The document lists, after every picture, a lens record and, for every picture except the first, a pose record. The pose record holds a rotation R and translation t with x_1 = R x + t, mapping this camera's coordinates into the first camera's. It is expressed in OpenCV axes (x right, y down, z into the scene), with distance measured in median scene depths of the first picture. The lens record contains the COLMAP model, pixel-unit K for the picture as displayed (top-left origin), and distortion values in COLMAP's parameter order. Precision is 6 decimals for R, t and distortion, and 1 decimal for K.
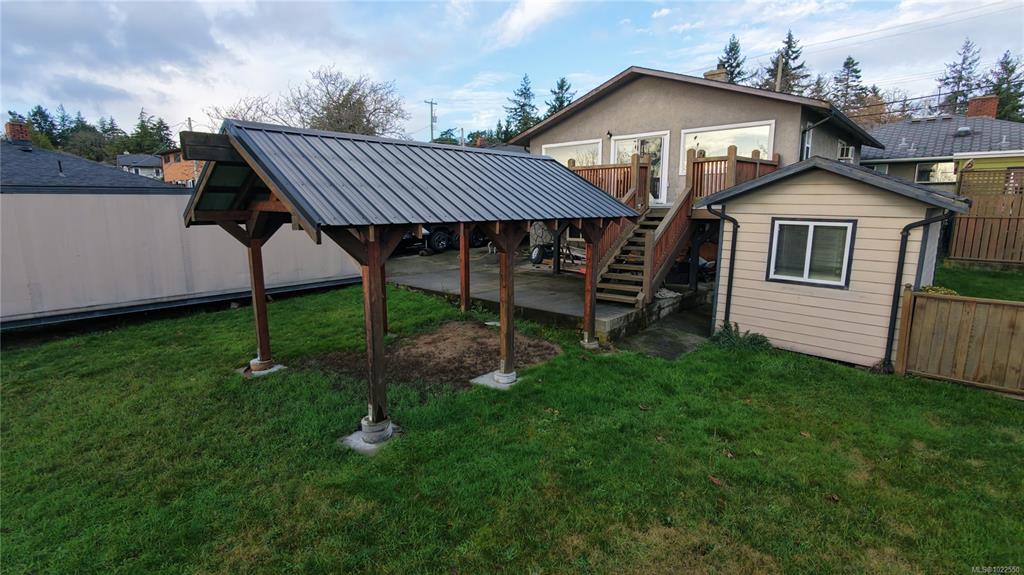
lens RADIAL K [[488.4, 0, 511.7], [0, 488.4, 289.1], [0, 0, 1]] dist [-0.002332, 0.002691]
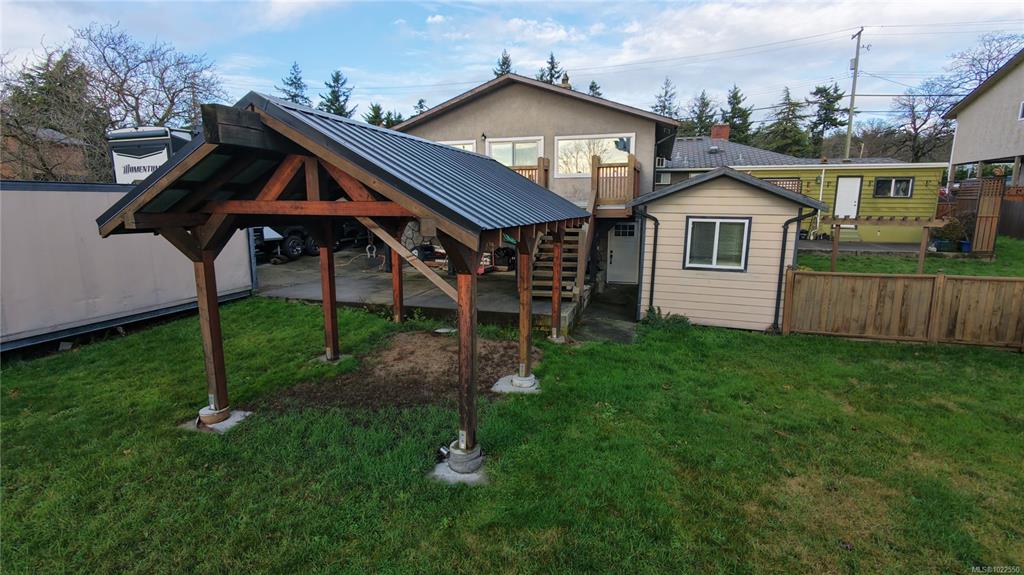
lens RADIAL K [[488.4, 0, 511.5], [0, 488.4, 288.2], [0, 0, 1]] dist [-0.002332, 0.002691]
pose [[0.903292, -0.072028, 0.422937, -0.367724], [0.072763, 0.997245, 0.014431, -0.018246], [-0.422811, 0.017739, 0.906044, 0.098458]]
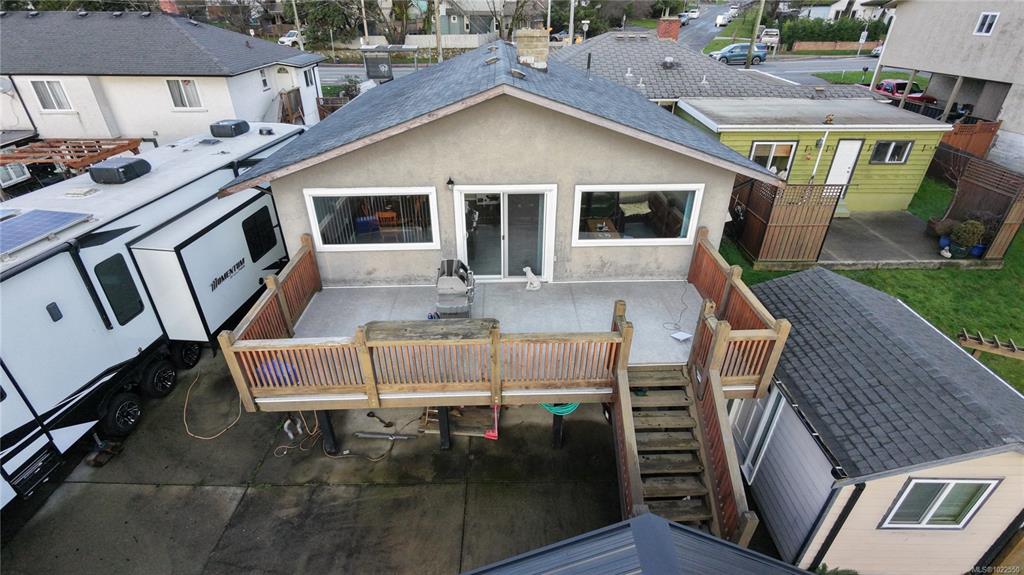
lens RADIAL K [[488.4, 0, 511.4], [0, 488.4, 287.9], [0, 0, 1]] dist [-0.002332, 0.002691]
pose [[0.725751, -0.341171, 0.597401, -0.249843], [0.116851, 0.916883, 0.381669, -0.752726], [-0.677961, -0.207190, 0.705295, 0.931589]]
